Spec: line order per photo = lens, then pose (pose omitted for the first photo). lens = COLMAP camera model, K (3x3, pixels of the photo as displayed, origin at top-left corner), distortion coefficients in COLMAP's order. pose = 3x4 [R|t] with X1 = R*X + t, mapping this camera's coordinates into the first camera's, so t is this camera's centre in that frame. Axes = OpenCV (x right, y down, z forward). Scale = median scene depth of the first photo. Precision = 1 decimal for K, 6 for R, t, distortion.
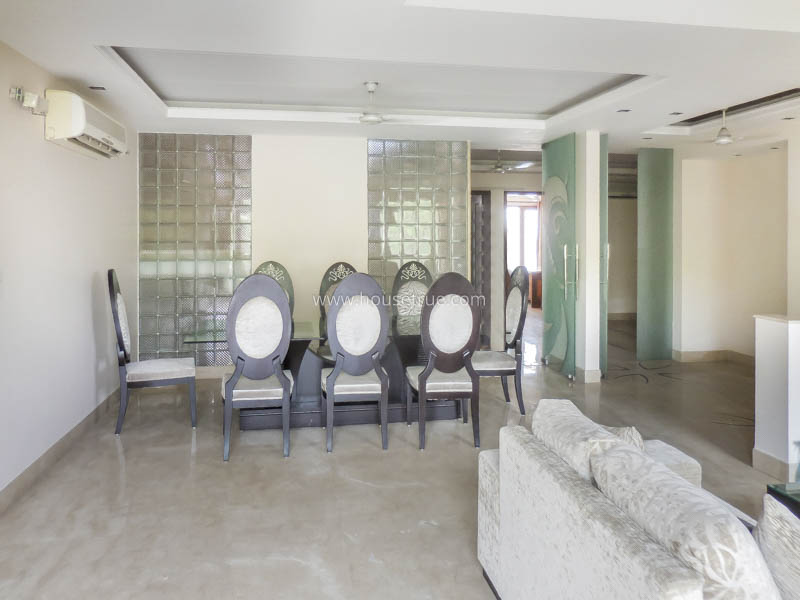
lens RADIAL K [[623.9, 0, 399.3], [0, 623.9, 306.6], [0, 0, 1]] dist [0.014808, 0.003721]
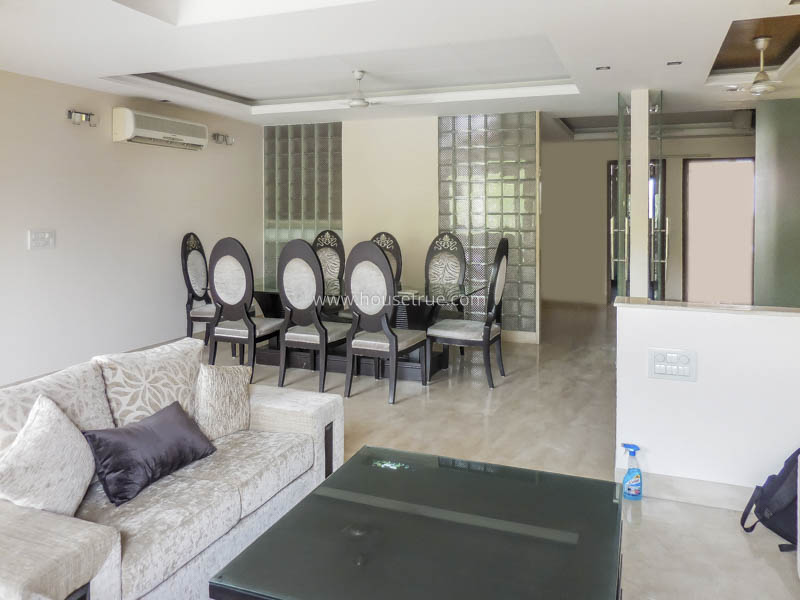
lens RADIAL K [[623.9, 0, 399.5], [0, 623.9, 294.2], [0, 0, 1]] dist [0.014808, 0.003721]
pose [[0.854748, 0.070646, -0.514214, 0.497986], [-0.059140, 0.997498, 0.038736, -0.005172], [0.515664, -0.002699, 0.856787, 0.059438]]
